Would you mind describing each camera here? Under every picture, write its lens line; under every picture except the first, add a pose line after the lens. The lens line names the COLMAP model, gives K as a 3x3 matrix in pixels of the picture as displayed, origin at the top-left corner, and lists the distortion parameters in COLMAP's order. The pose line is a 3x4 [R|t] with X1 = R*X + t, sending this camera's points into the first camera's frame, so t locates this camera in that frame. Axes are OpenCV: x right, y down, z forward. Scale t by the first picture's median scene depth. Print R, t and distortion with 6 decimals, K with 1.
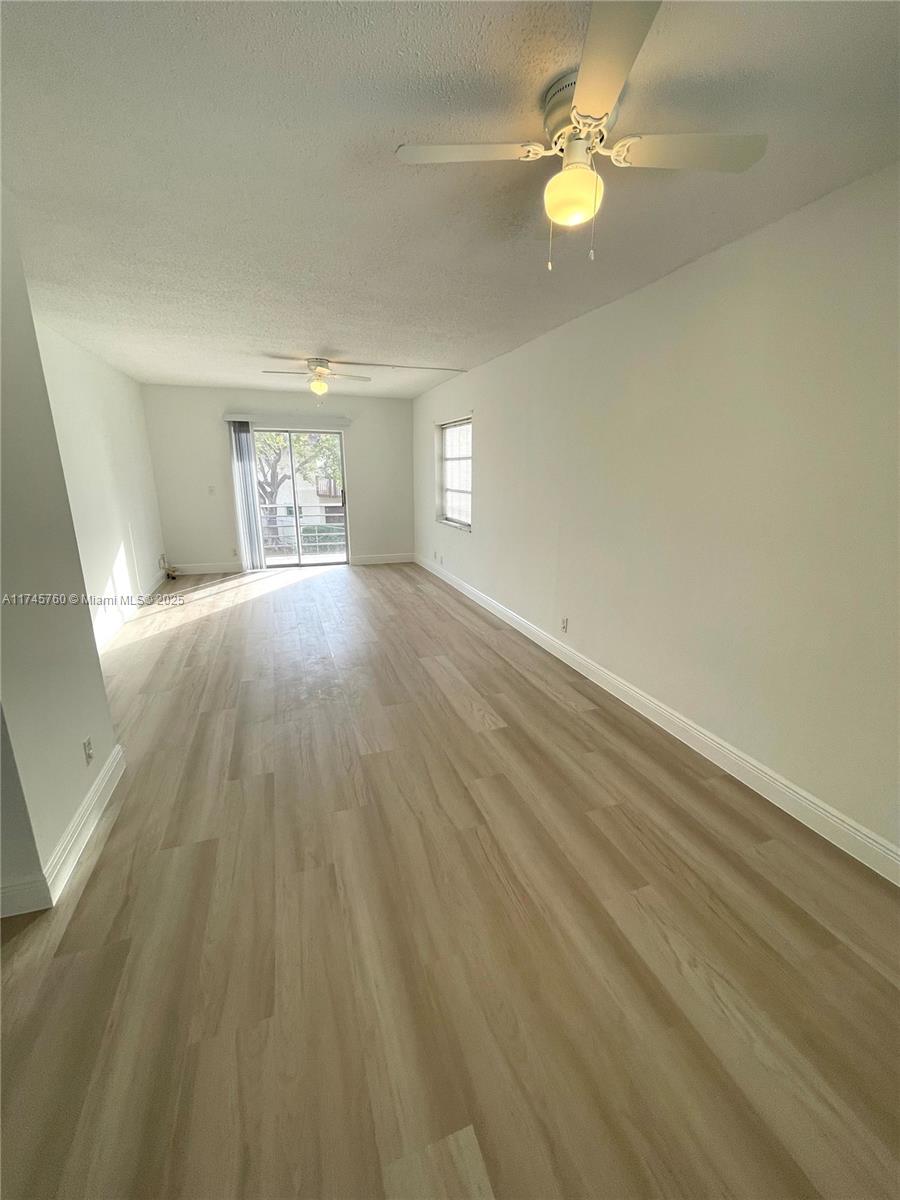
lens RADIAL K [[482.7, 0, 455.4], [0, 482.7, 598.8], [0, 0, 1]] dist [-0.002462, -0.000529]
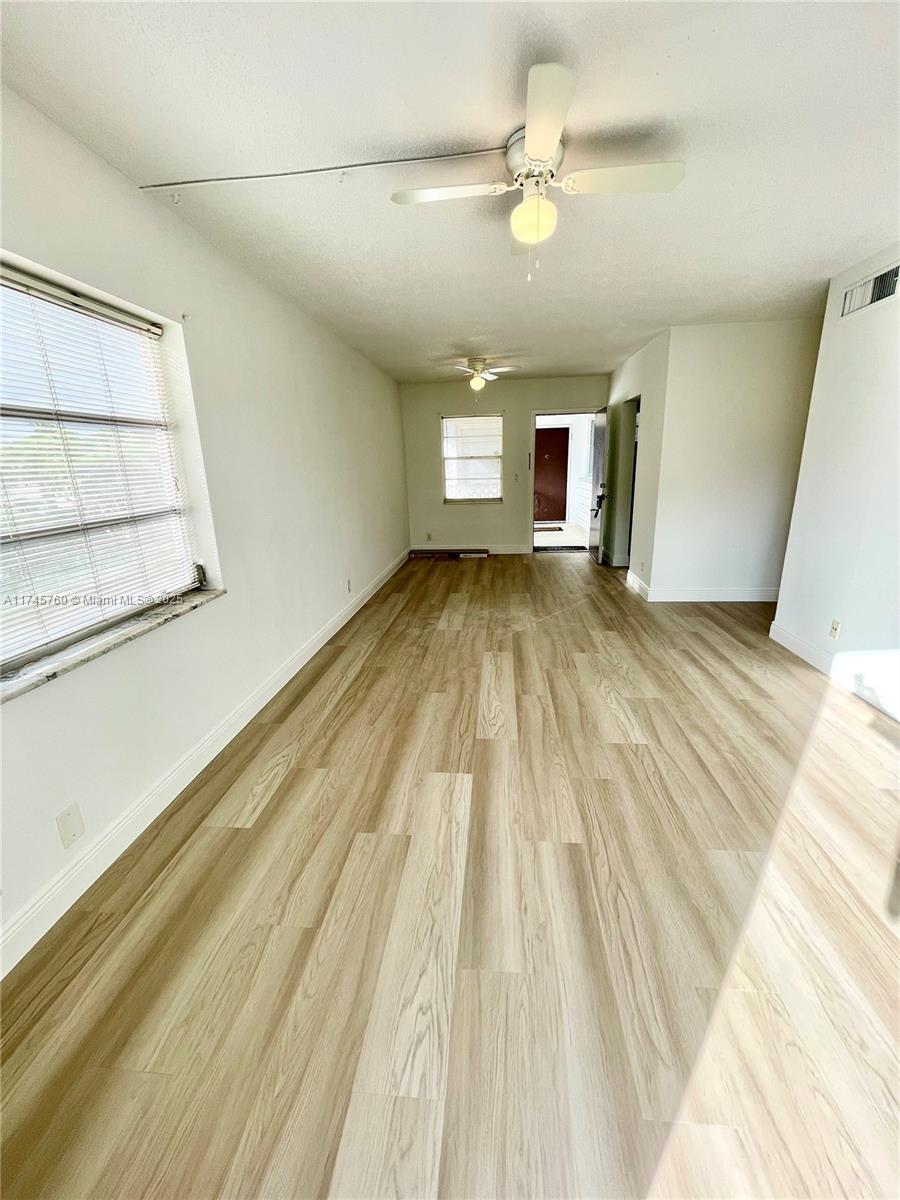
lens RADIAL K [[482.7, 0, 455.4], [0, 482.7, 598.8], [0, 0, 1]] dist [-0.002462, -0.000529]
pose [[-0.903885, -0.100927, 0.415700, -0.488307], [0.131199, 0.859529, 0.493960, -0.452562], [-0.407160, 0.501022, -0.763674, 1.729463]]
